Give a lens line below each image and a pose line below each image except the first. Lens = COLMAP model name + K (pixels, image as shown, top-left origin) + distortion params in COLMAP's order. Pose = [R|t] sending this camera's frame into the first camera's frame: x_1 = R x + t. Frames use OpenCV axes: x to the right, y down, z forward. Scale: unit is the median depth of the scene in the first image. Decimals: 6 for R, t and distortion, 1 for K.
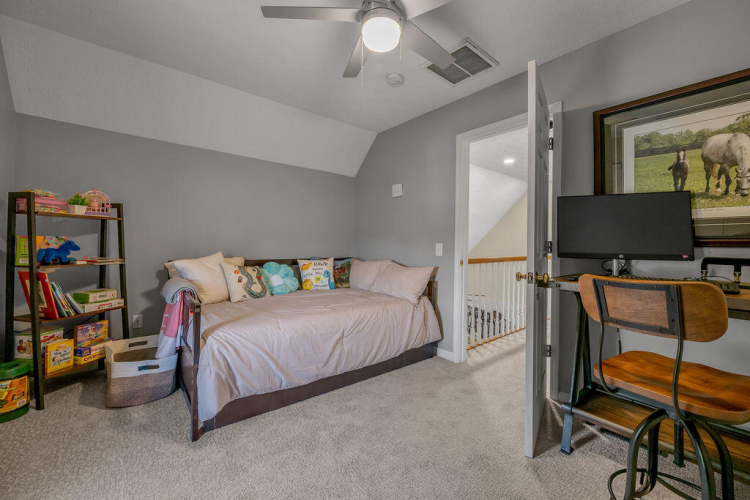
lens RADIAL K [[299.1, 0, 374.7], [0, 299.1, 241.5], [0, 0, 1]] dist [-0.000294, 0.000000]
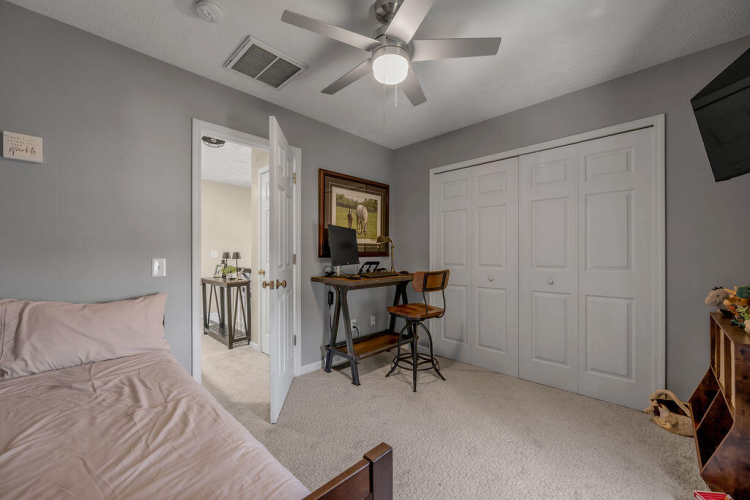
lens RADIAL K [[296.9, 0, 376.6], [0, 296.9, 251.3], [0, 0, 1]] dist [-0.001094, -0.000139]
pose [[-0.113280, -0.002439, 0.993560, -0.907716], [-0.004671, 0.999987, 0.001922, -0.023623], [-0.993552, -0.004423, -0.113290, 1.020176]]
